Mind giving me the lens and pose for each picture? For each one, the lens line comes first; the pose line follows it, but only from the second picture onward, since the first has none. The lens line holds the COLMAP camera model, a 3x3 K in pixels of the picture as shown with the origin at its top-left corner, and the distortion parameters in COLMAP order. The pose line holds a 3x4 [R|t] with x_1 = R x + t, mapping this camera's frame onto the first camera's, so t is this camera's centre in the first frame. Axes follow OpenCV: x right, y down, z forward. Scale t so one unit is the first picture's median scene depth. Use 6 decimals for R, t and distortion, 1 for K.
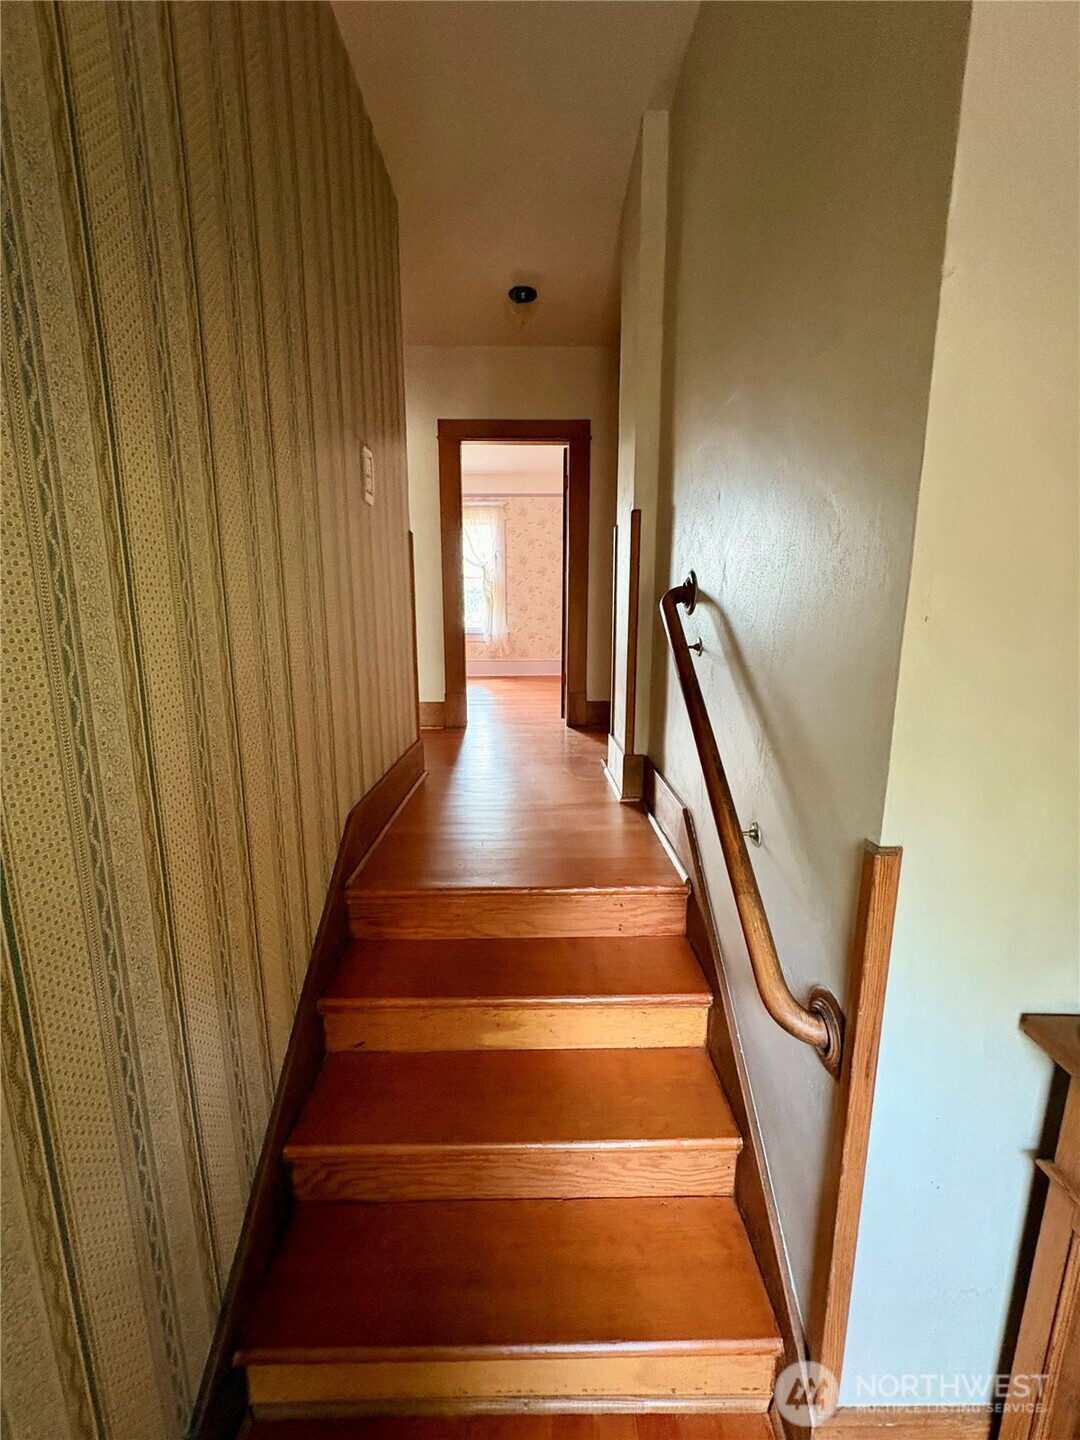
lens RADIAL K [[578.9, 0, 543.3], [0, 578.9, 722.6], [0, 0, 1]] dist [0.000782, -0.000123]
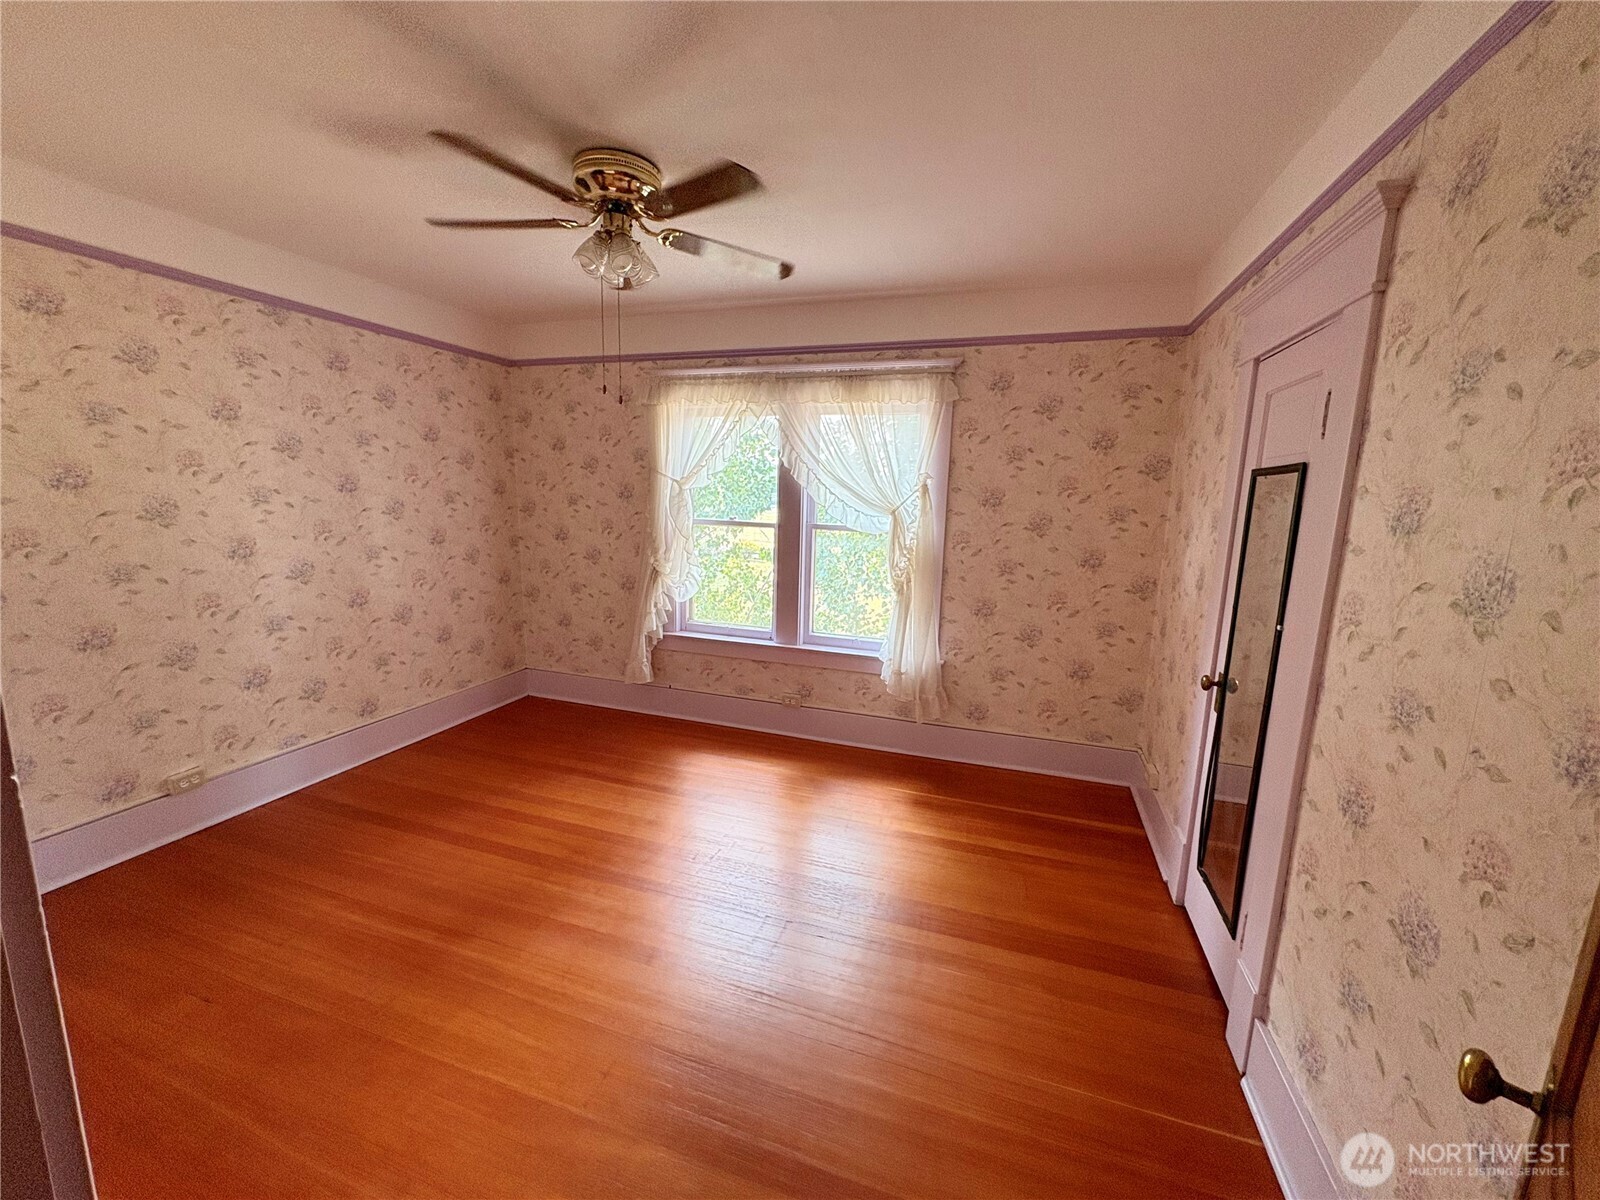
lens RADIAL K [[643.2, 0, 795.0], [0, 643.2, 599.1], [0, 0, 1]] dist [0.000782, -0.000123]
pose [[0.944829, 0.076413, -0.318527, -0.015930], [-0.085254, 0.996263, -0.013885, -0.189331], [0.316276, 0.040275, 0.947812, 0.521536]]
